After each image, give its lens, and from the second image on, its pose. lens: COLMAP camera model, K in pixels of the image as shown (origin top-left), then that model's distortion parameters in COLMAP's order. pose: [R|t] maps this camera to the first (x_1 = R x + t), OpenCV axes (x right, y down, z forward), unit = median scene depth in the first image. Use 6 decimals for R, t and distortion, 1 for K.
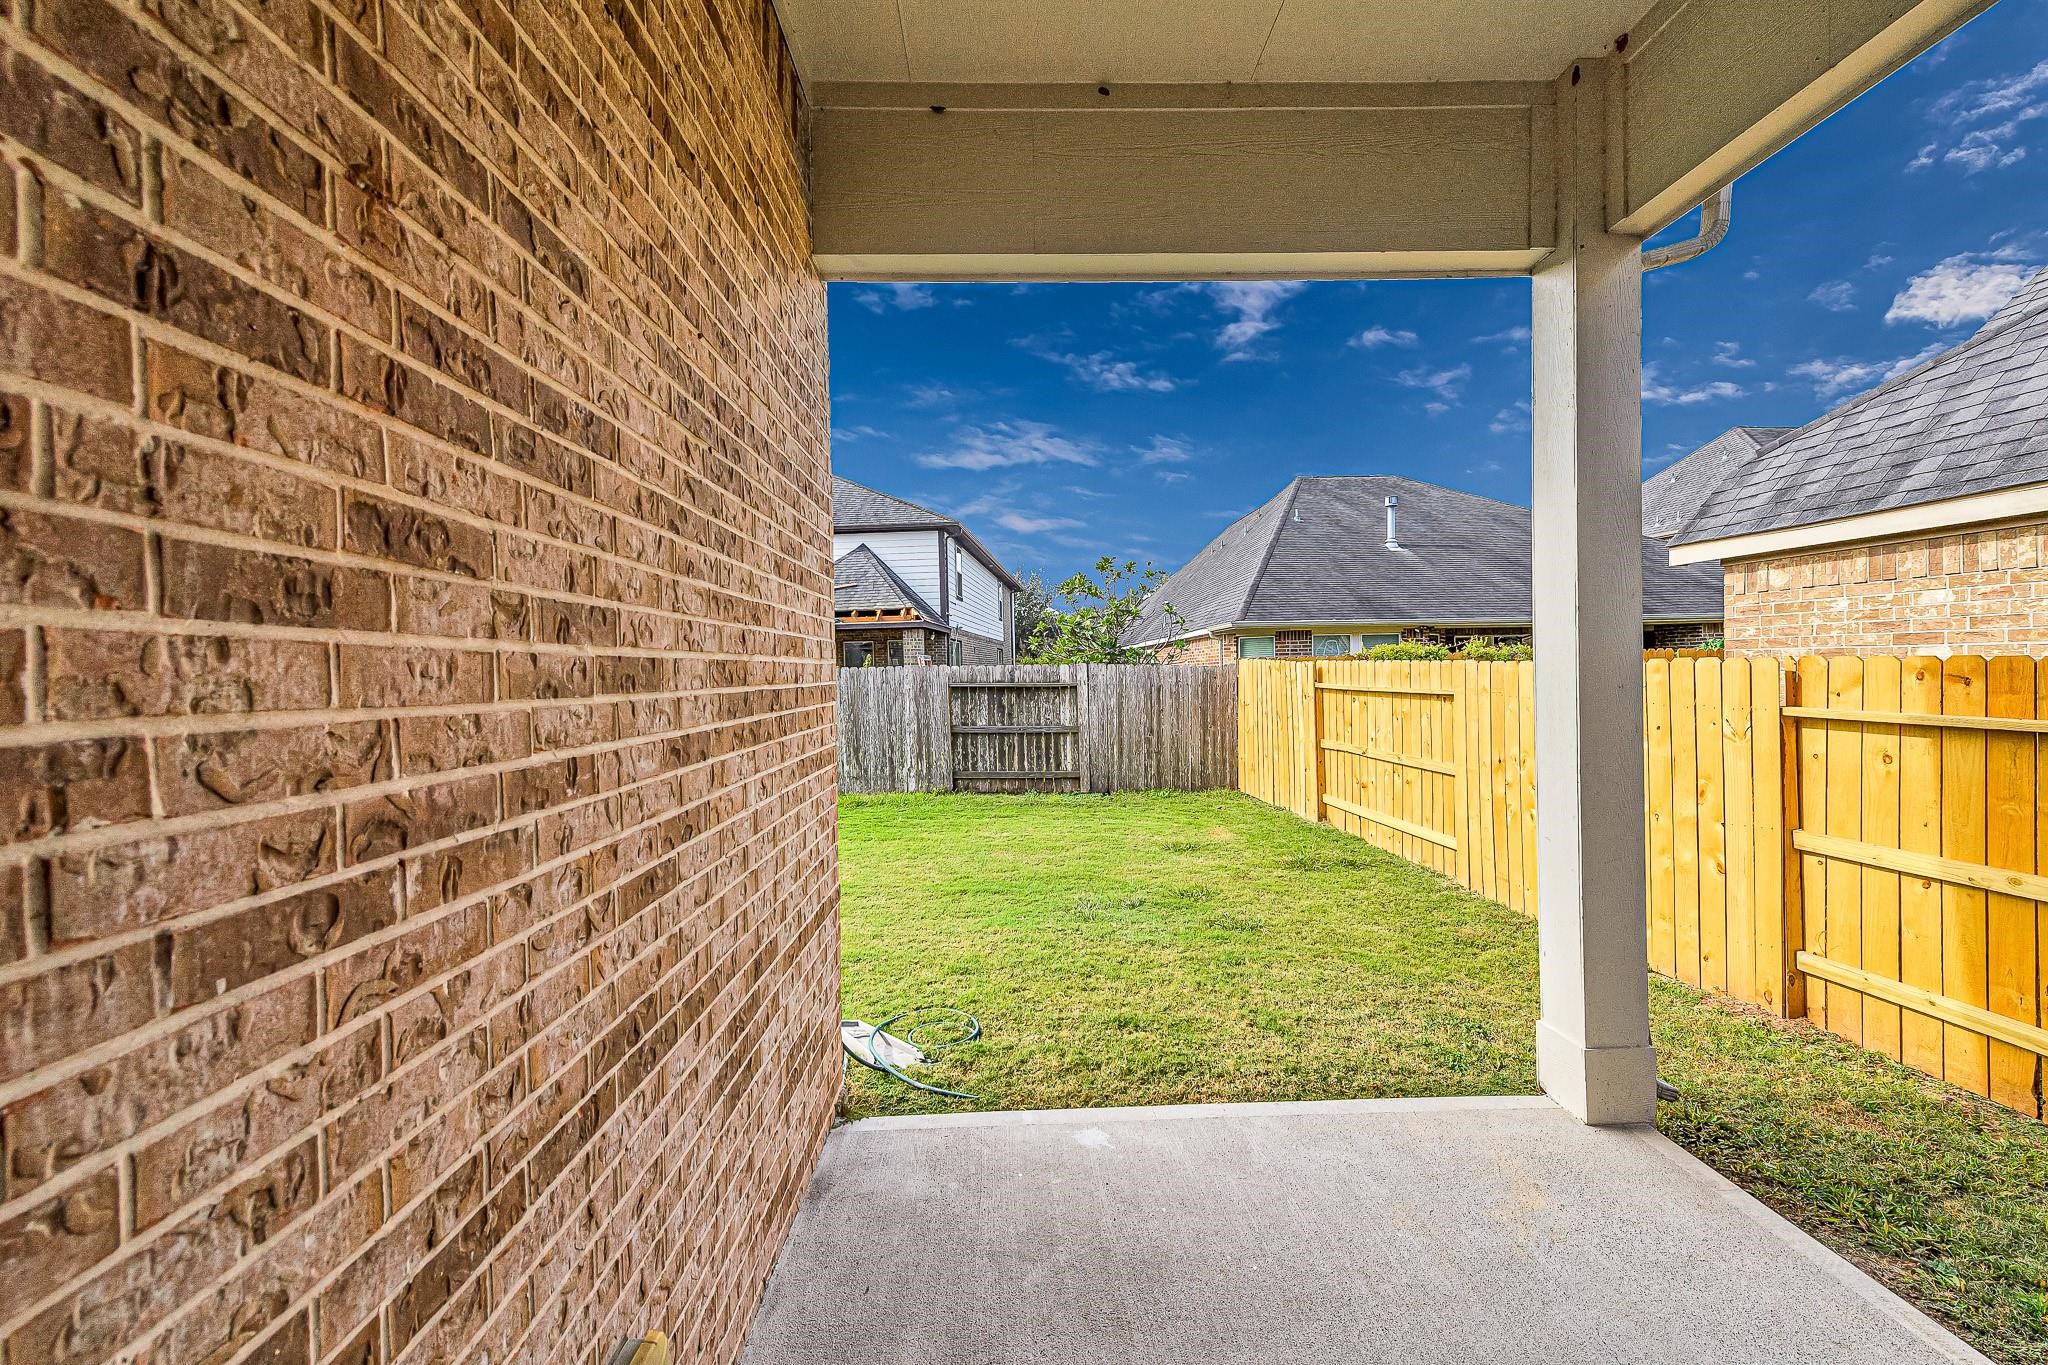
lens RADIAL K [[806.0, 0, 1020.9], [0, 806.0, 678.4], [0, 0, 1]] dist [0.019025, -0.005451]
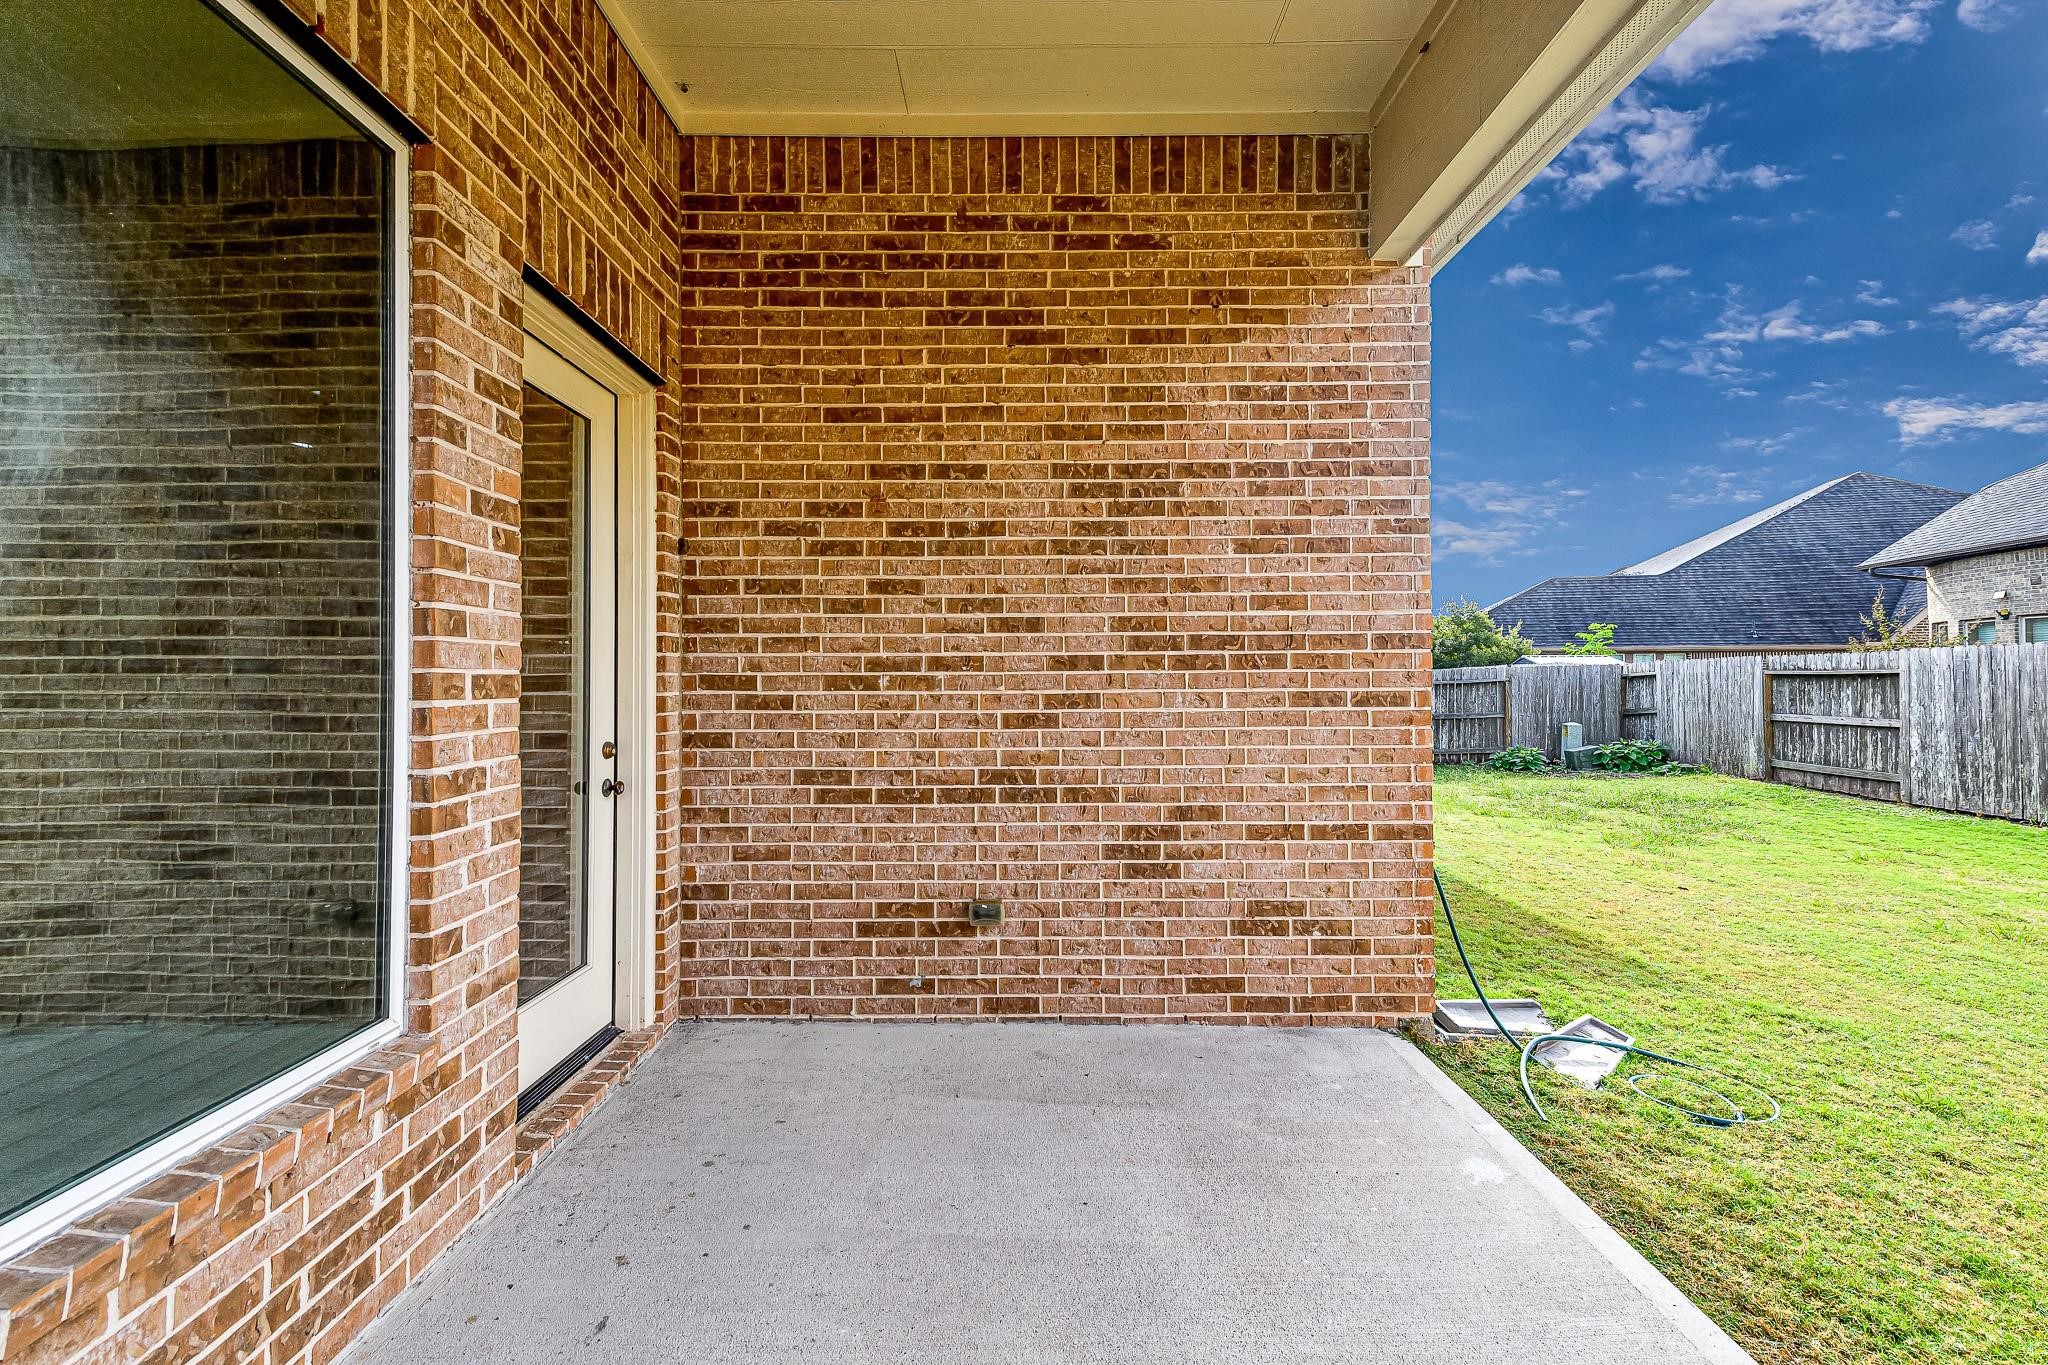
lens RADIAL K [[820.2, 0, 1028.4], [0, 820.2, 679.4], [0, 0, 1]] dist [0.013069, -0.004123]
pose [[-0.022791, 0.016372, -0.999606, 2.722692], [-0.006205, 0.999844, 0.016517, 0.163042], [0.999721, 0.006579, -0.022686, 1.597177]]
